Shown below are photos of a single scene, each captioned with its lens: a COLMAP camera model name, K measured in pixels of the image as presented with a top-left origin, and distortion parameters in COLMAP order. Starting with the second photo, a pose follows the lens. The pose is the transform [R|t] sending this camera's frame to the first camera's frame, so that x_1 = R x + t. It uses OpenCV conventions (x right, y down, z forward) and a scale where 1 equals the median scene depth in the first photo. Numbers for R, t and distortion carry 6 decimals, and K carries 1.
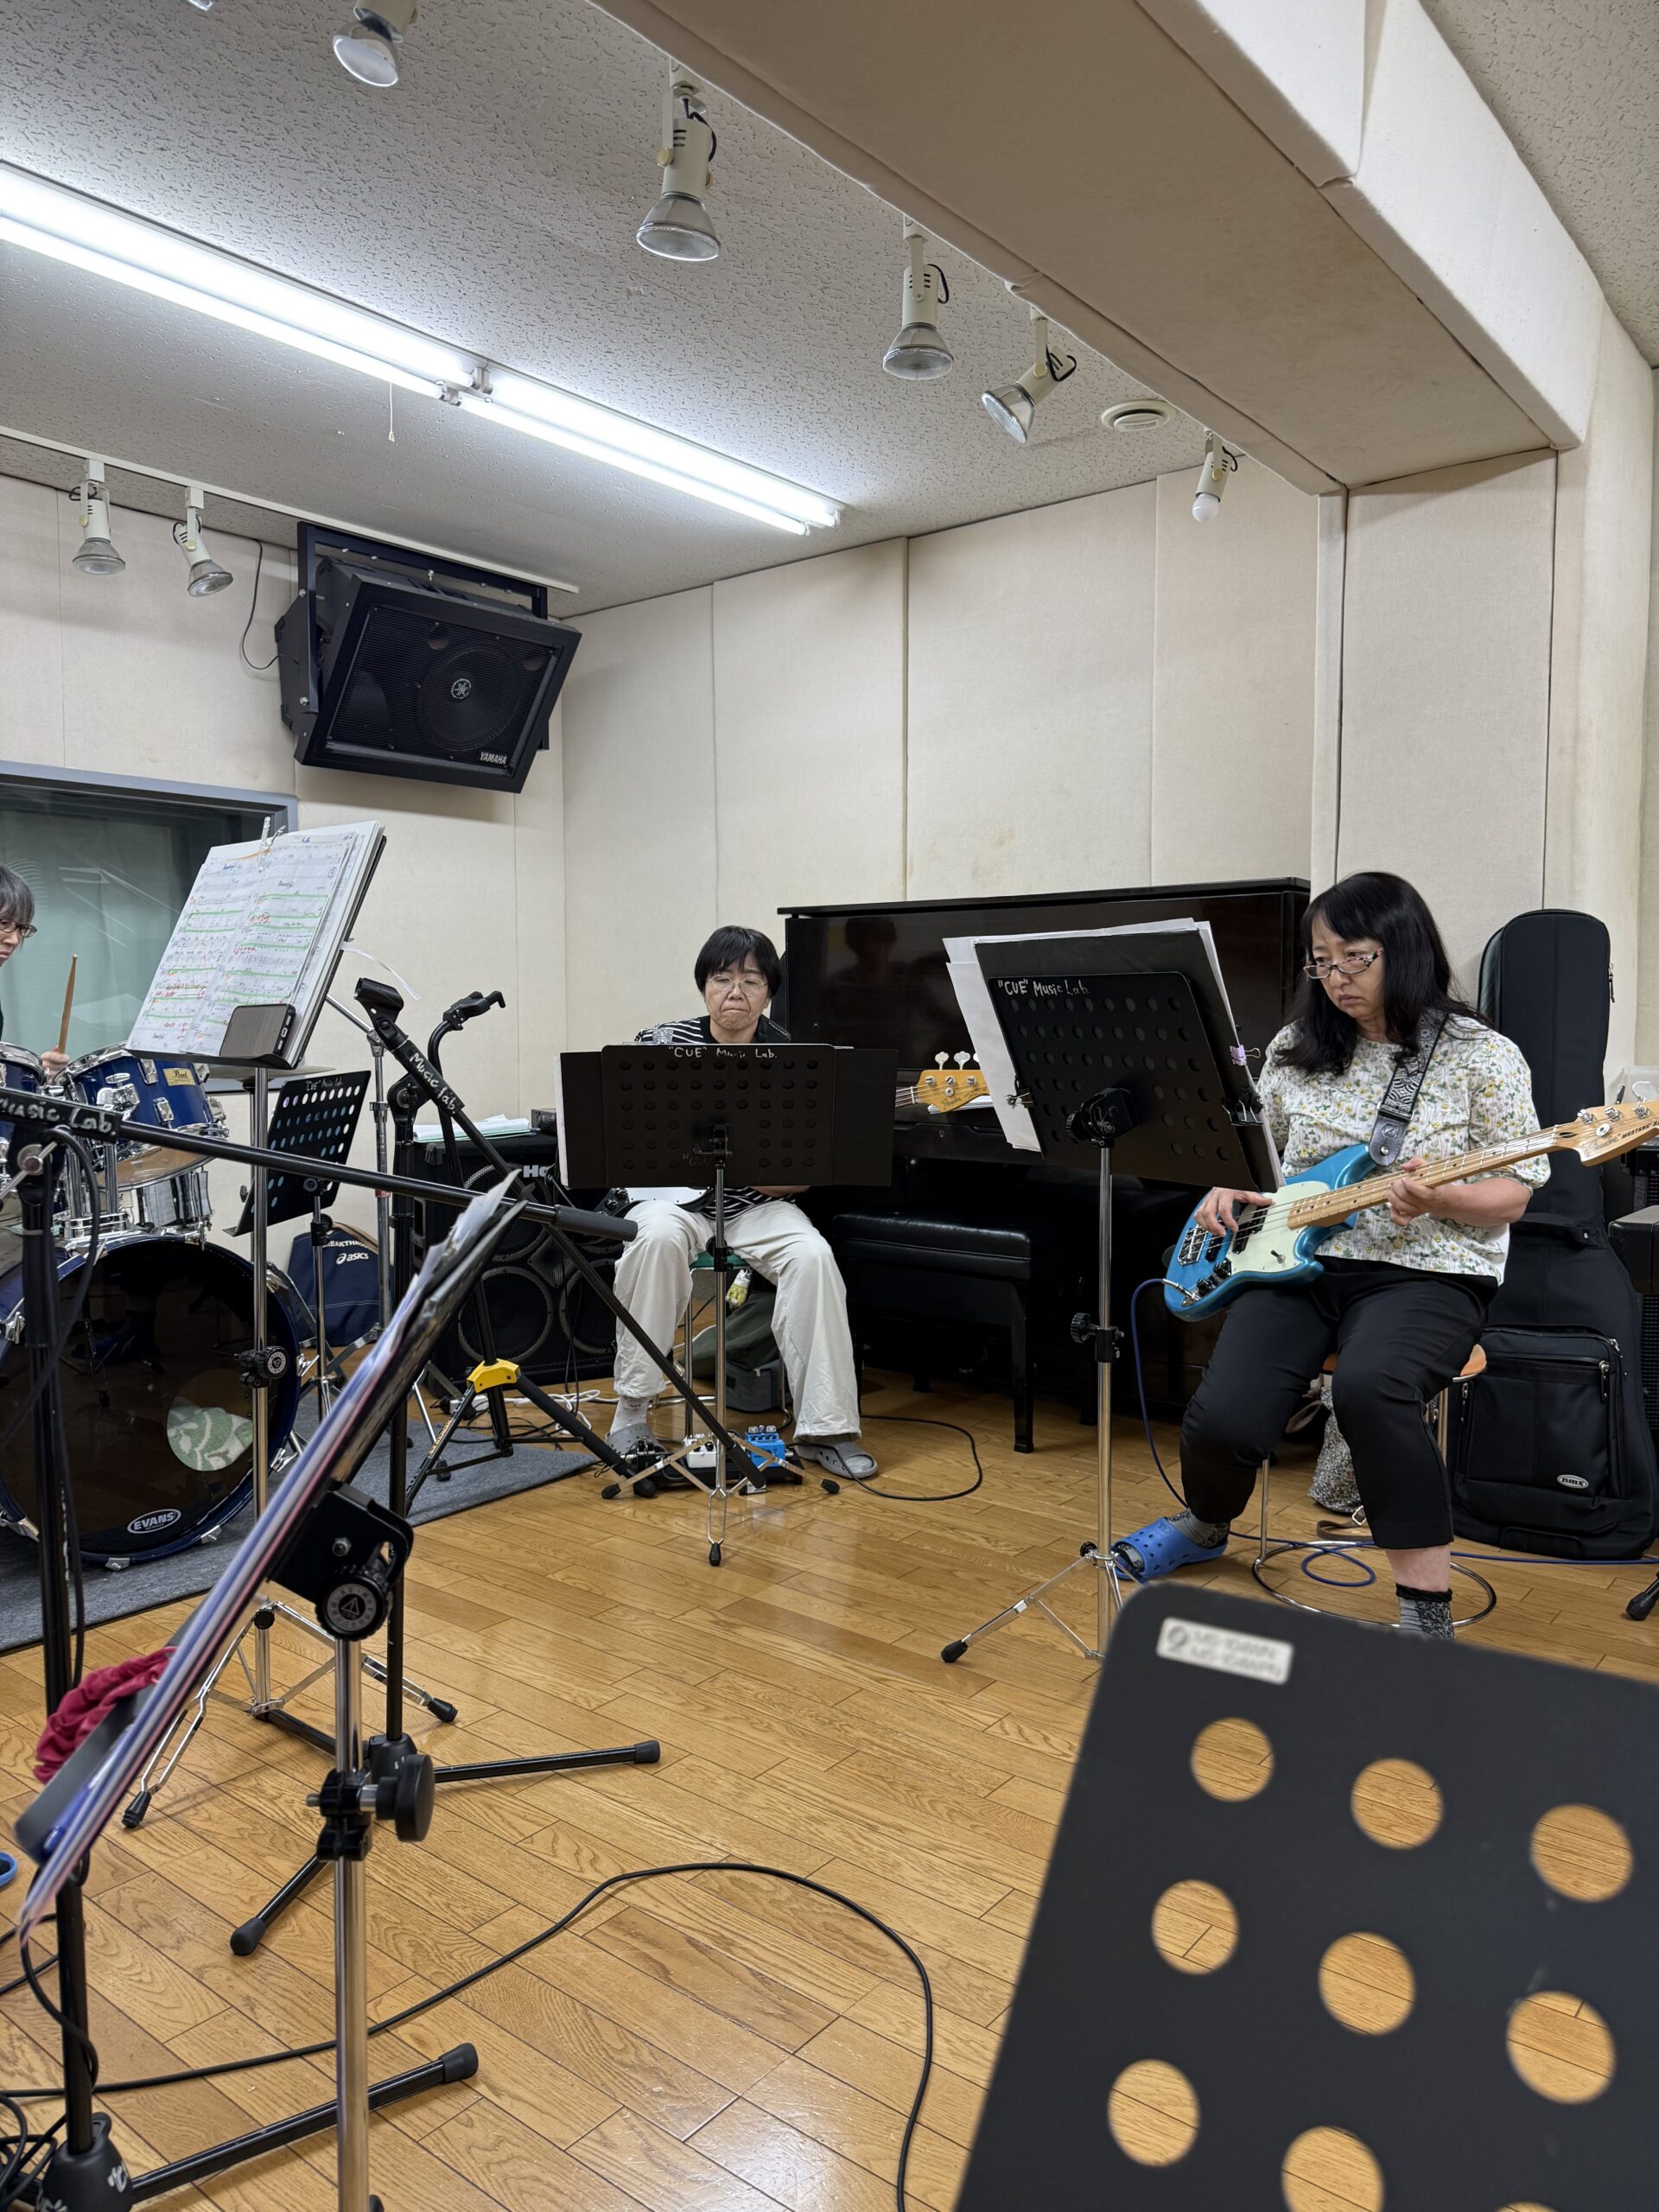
lens RADIAL K [[1564.3, 0, 830.3], [0, 1564.3, 1113.6], [0, 0, 1]] dist [0.011996, -0.002256]
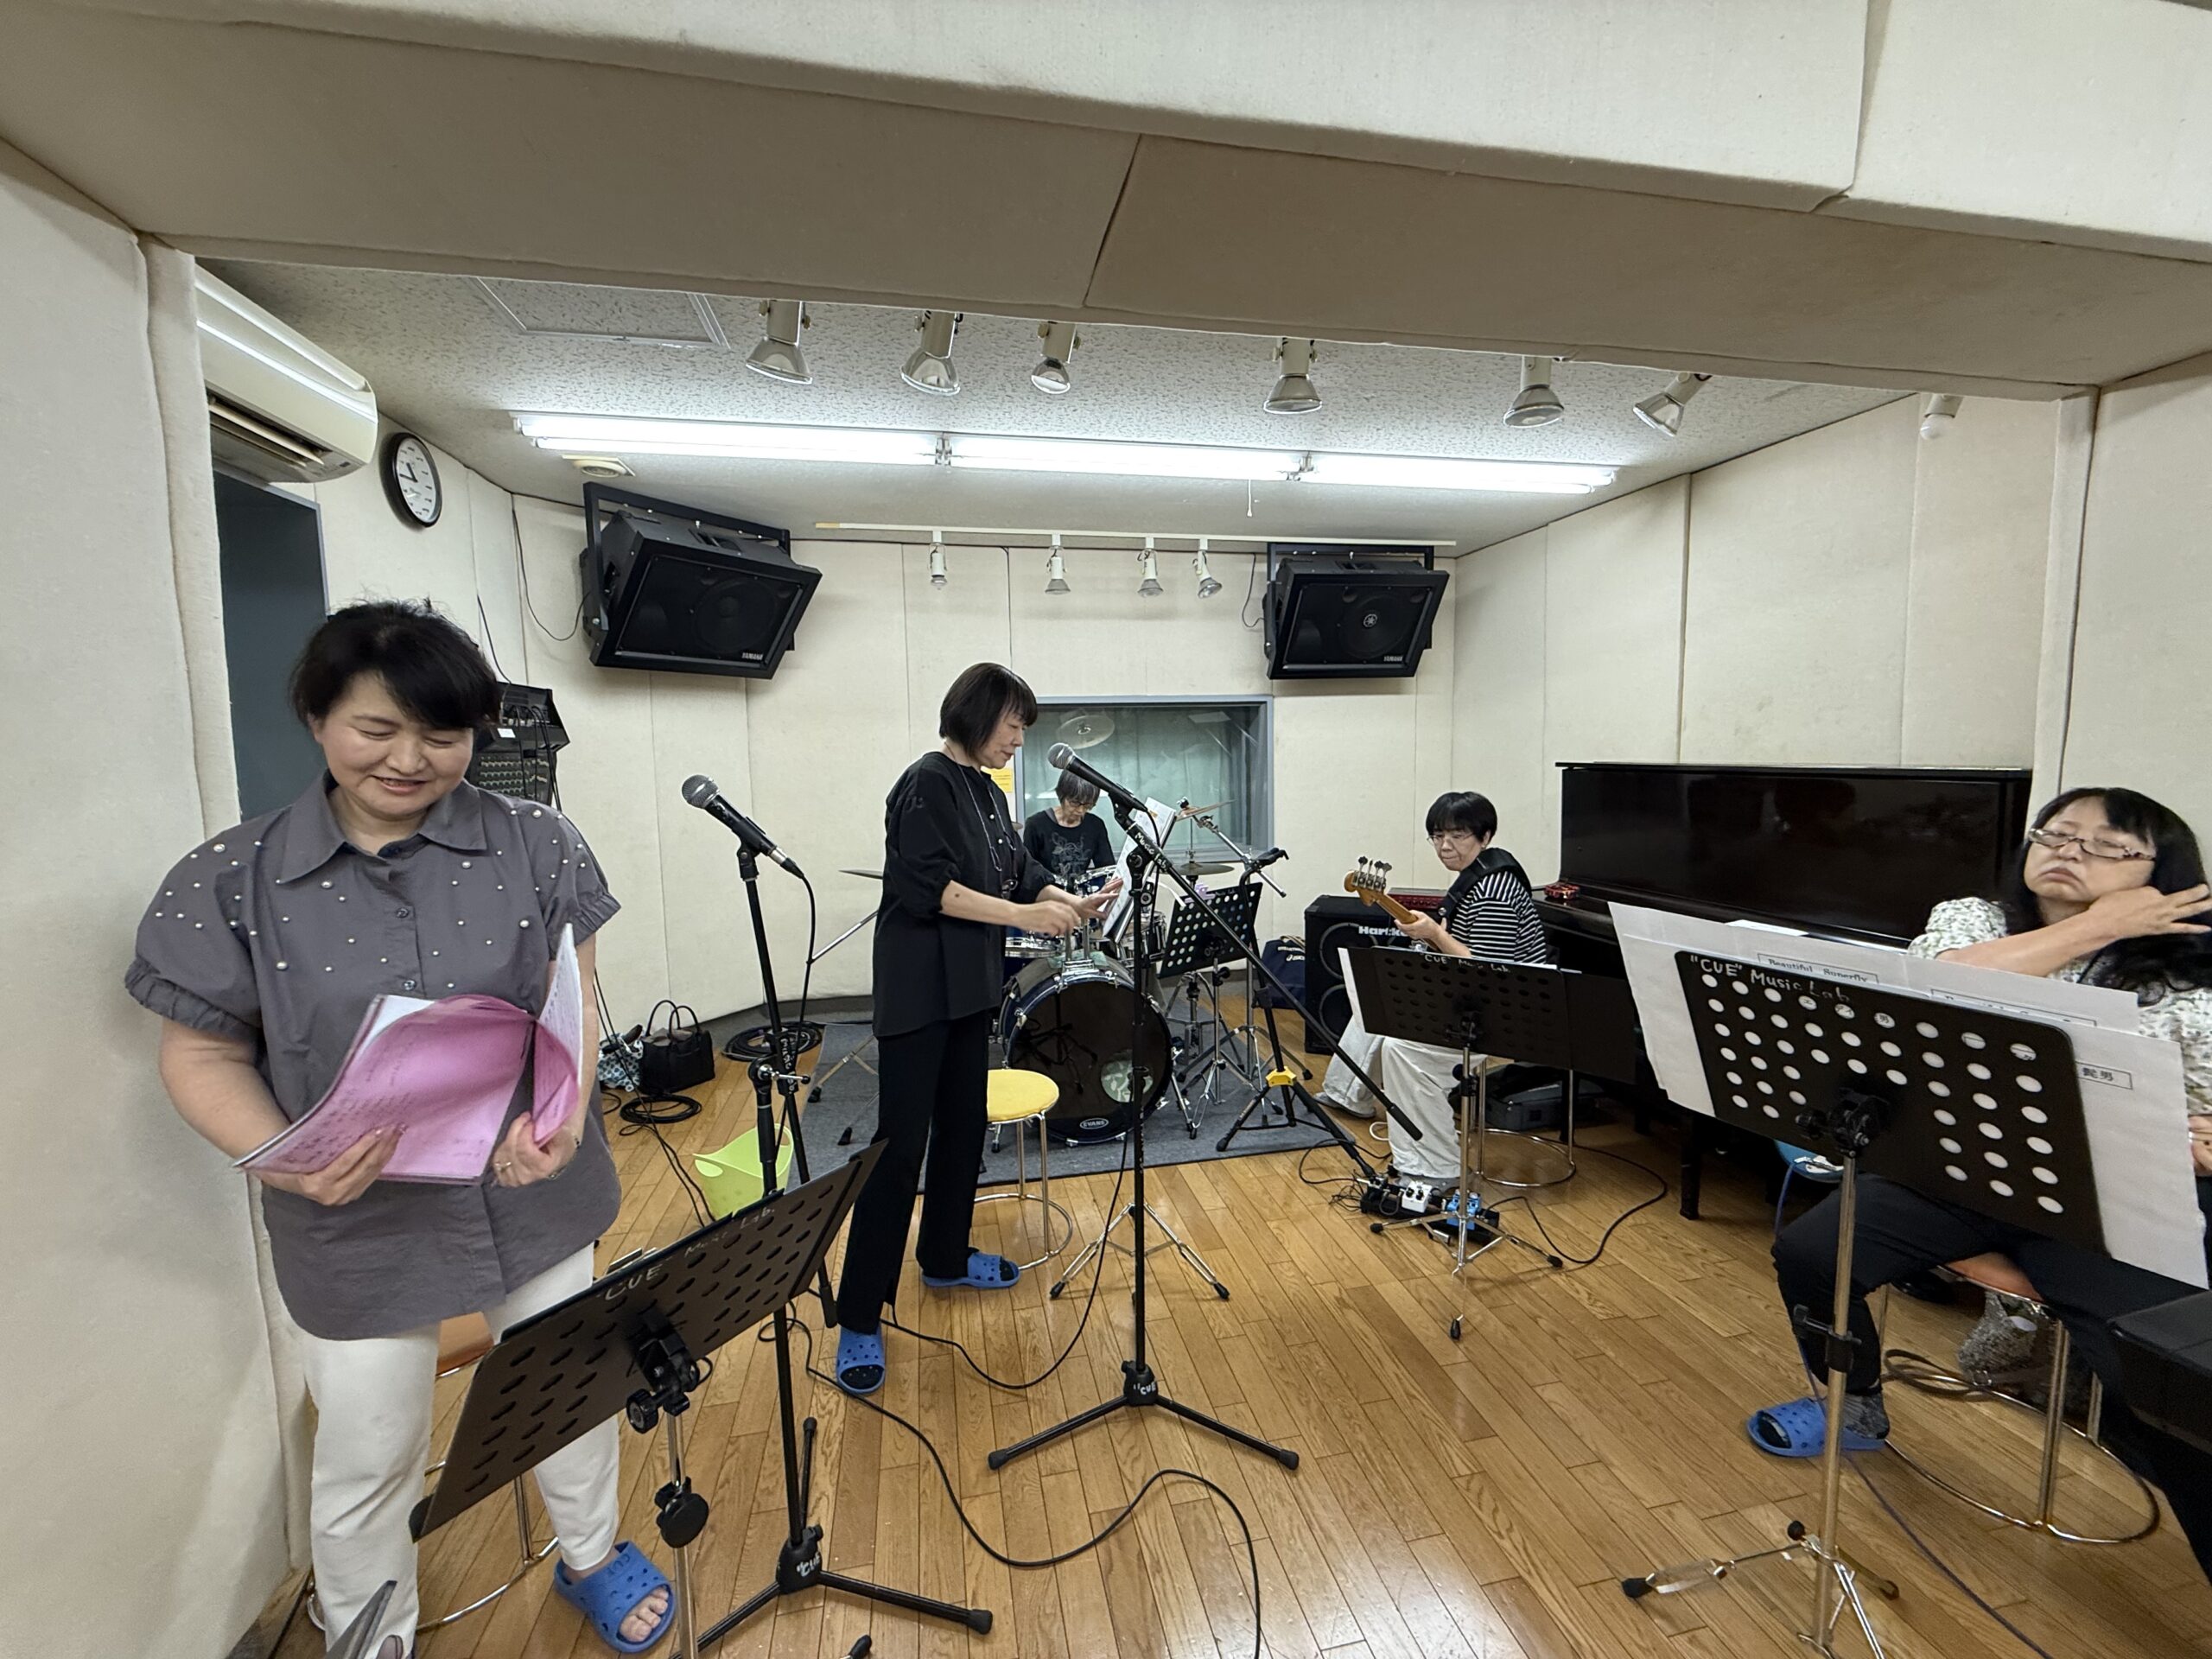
lens RADIAL K [[881.4, 0, 1102.3], [0, 881.4, 828.3], [0, 0, 1]] dist [-0.001251, 0.000026]
pose [[0.769352, 0.046457, -0.637134, 0.166169], [-0.024483, 0.998764, 0.043261, -0.099496], [0.638356, -0.017684, 0.769538, 0.125076]]
